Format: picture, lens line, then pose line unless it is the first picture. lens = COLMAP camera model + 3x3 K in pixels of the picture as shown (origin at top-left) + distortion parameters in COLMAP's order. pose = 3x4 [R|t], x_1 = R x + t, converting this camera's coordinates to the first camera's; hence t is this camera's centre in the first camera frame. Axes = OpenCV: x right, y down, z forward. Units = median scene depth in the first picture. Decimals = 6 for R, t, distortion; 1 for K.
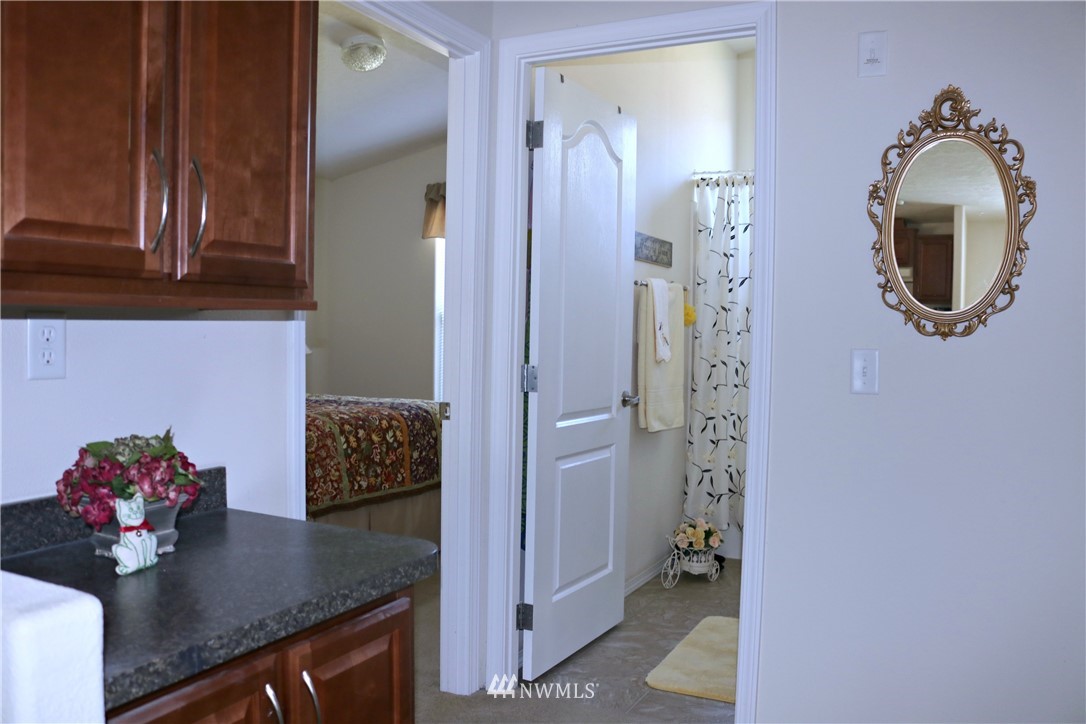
lens RADIAL K [[893.5, 0, 532.8], [0, 893.5, 362.5], [0, 0, 1]] dist [-0.162791, 0.119592]
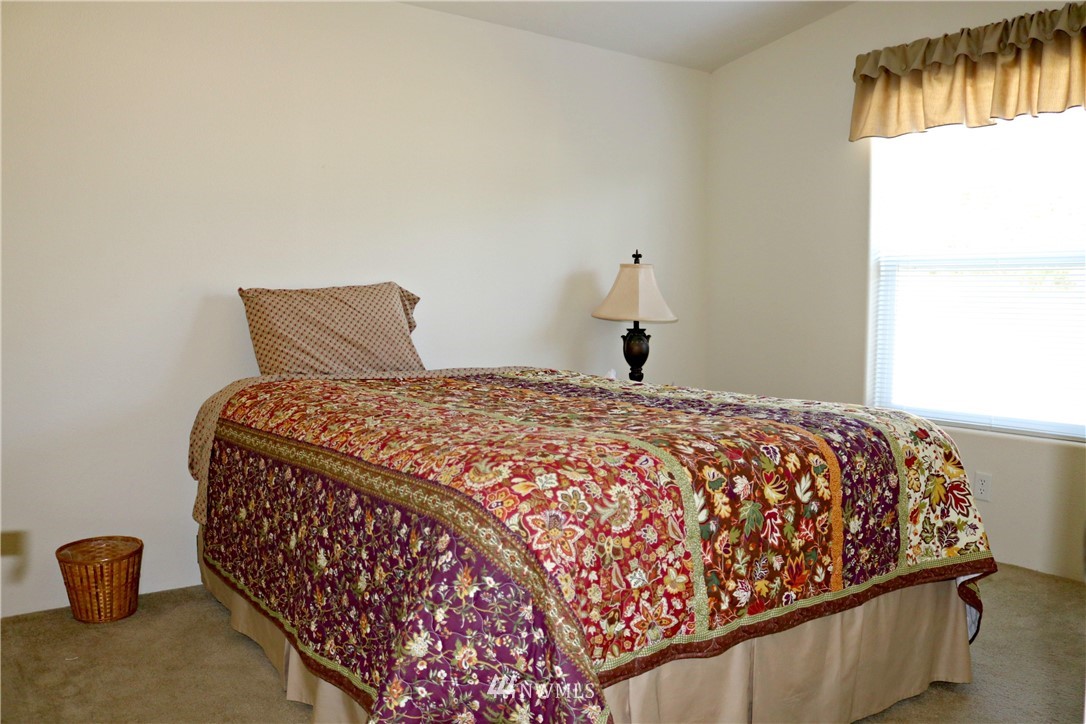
lens RADIAL K [[893.5, 0, 532.8], [0, 893.5, 362.5], [0, 0, 1]] dist [-0.162791, 0.119592]
pose [[0.904427, 0.022166, -0.426052, -0.096741], [-0.011003, 0.999529, 0.028644, 0.004797], [0.426486, -0.021219, 0.904245, 0.537238]]
